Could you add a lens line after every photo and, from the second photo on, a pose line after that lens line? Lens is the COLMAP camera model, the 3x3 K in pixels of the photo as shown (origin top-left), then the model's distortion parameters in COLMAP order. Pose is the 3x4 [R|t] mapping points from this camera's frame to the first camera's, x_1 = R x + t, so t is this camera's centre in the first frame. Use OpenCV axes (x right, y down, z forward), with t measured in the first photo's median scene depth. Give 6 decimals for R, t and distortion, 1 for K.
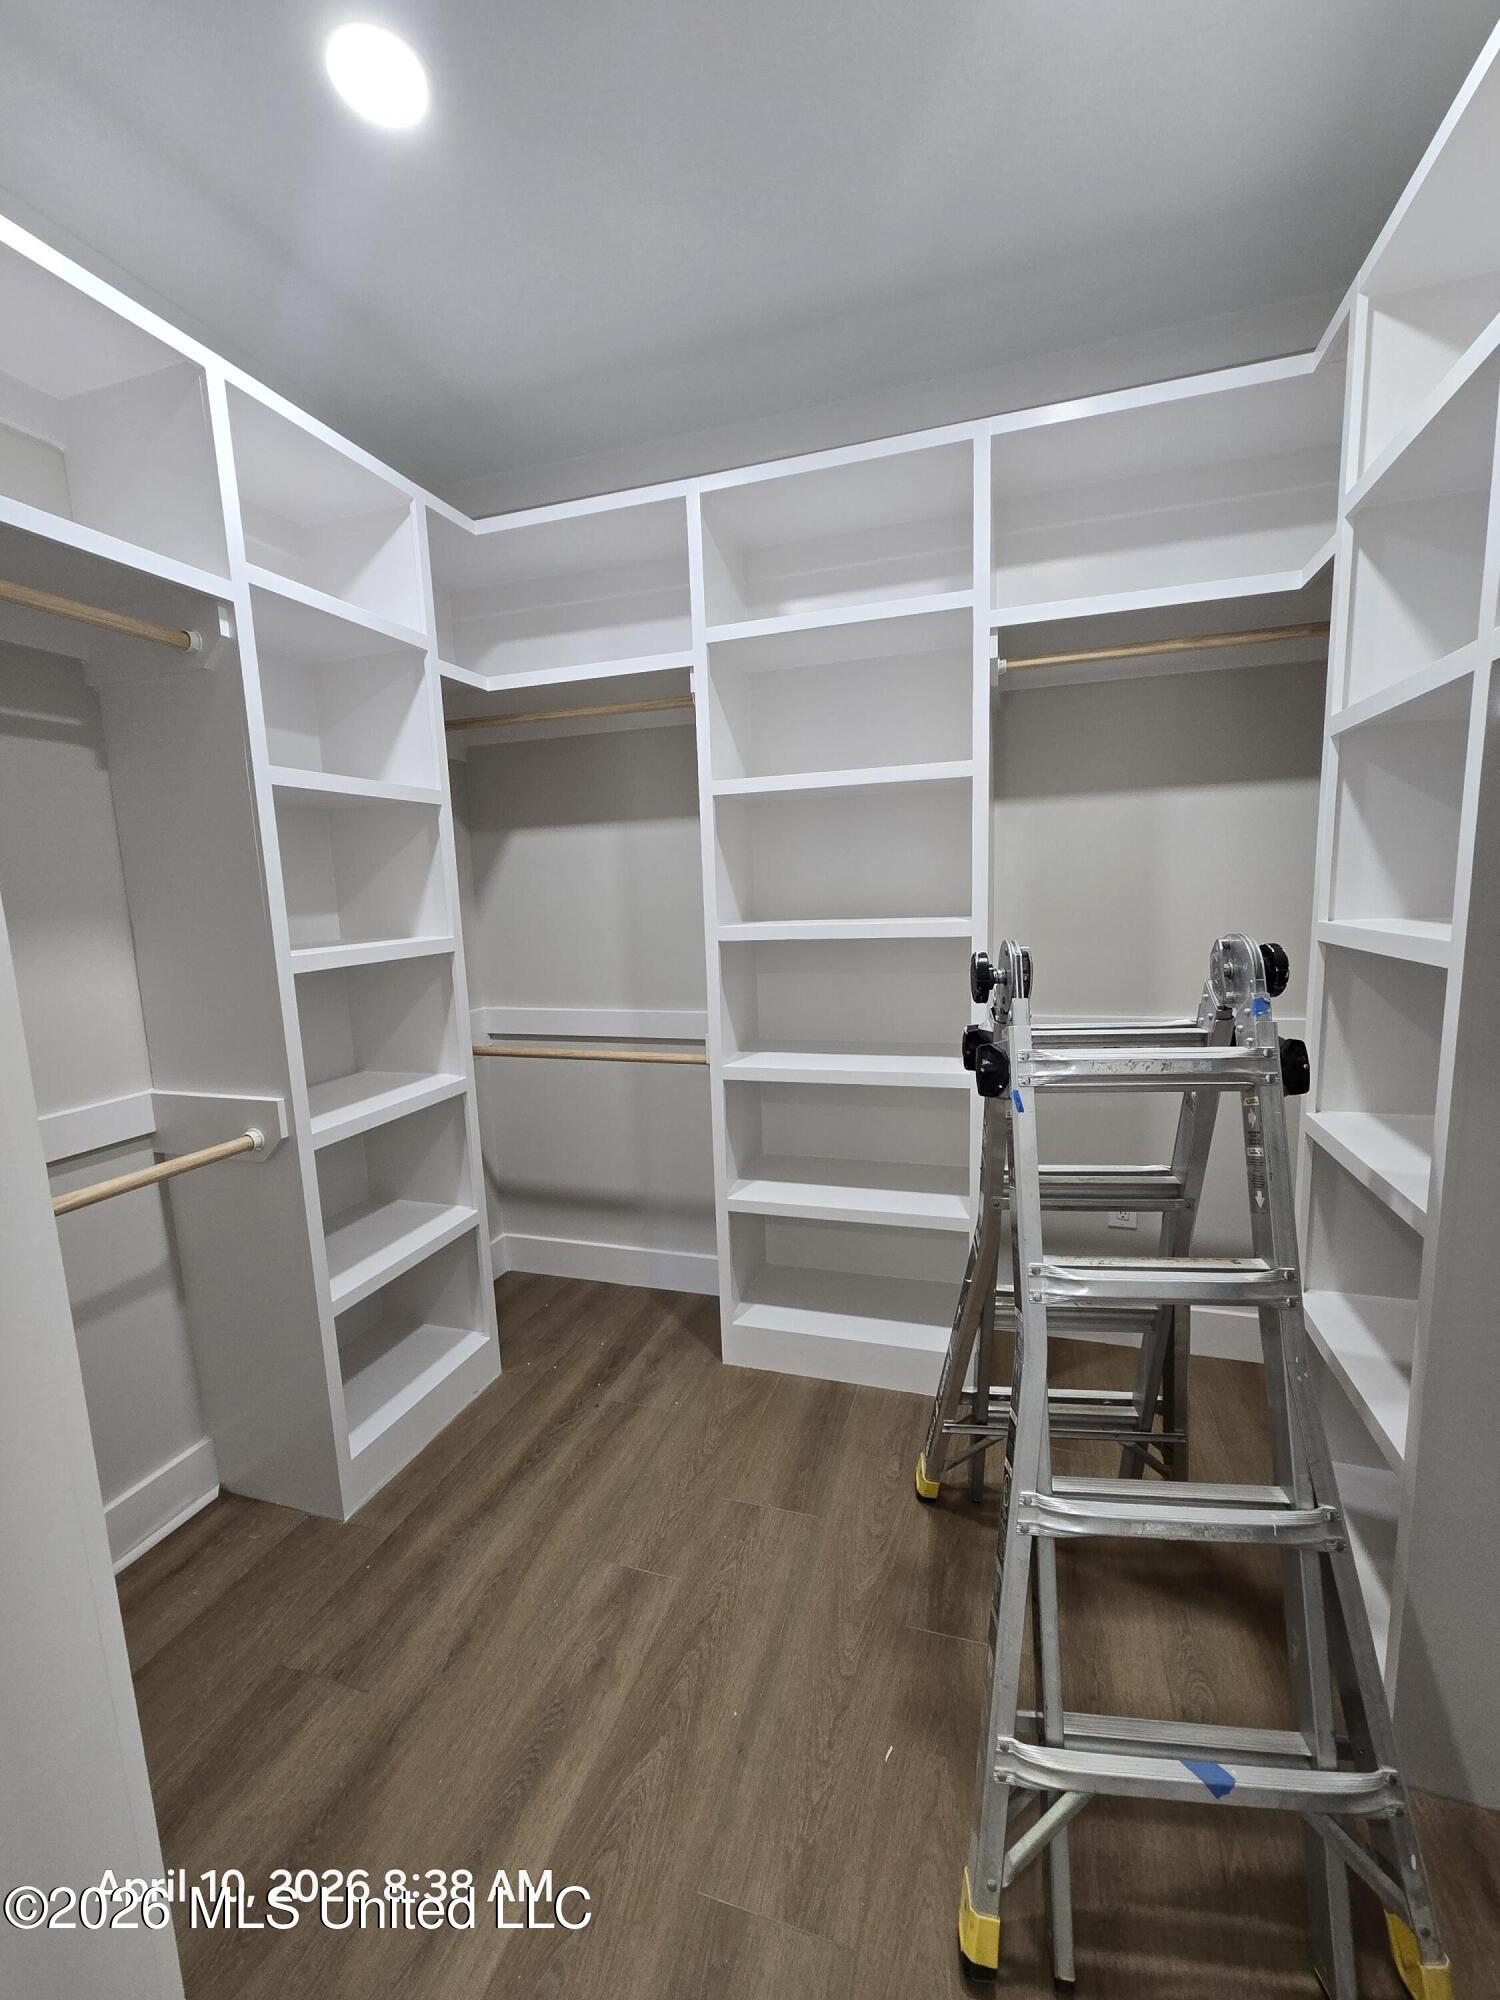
lens RADIAL K [[823.7, 0, 759.7], [0, 823.7, 1004.7], [0, 0, 1]] dist [0.003720, -0.000571]
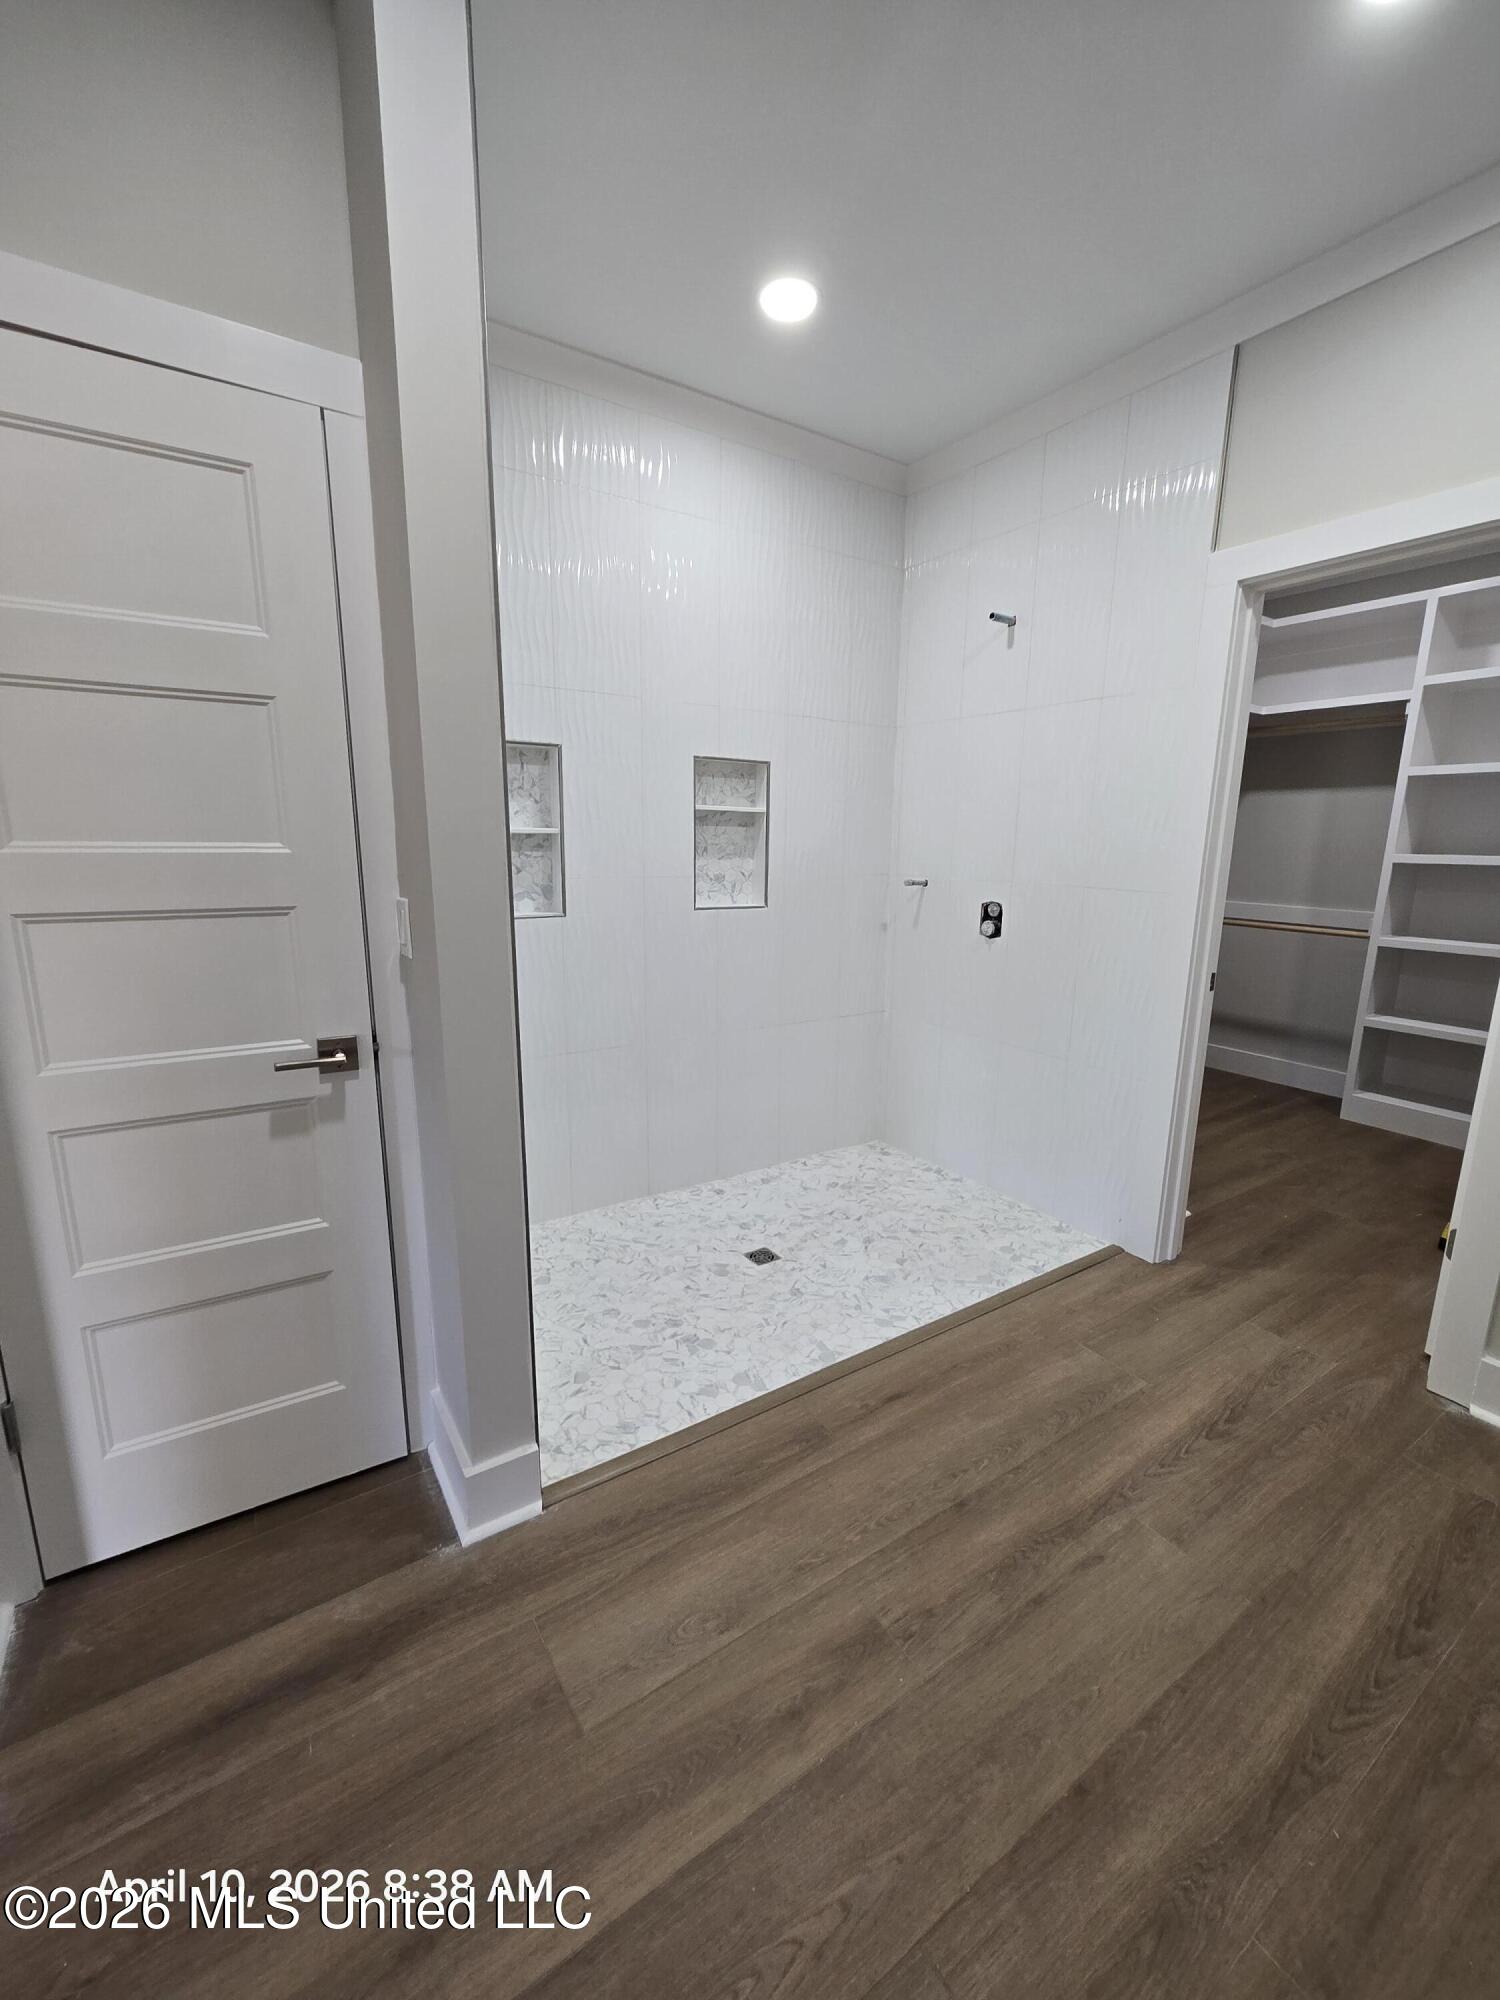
lens RADIAL K [[823.7, 0, 759.7], [0, 823.7, 1004.7], [0, 0, 1]] dist [0.003720, -0.000571]
pose [[0.778768, 0.170310, -0.603751, 0.009802], [-0.128240, 0.985338, 0.112536, 0.183405], [0.614064, -0.010214, 0.789190, -1.119284]]
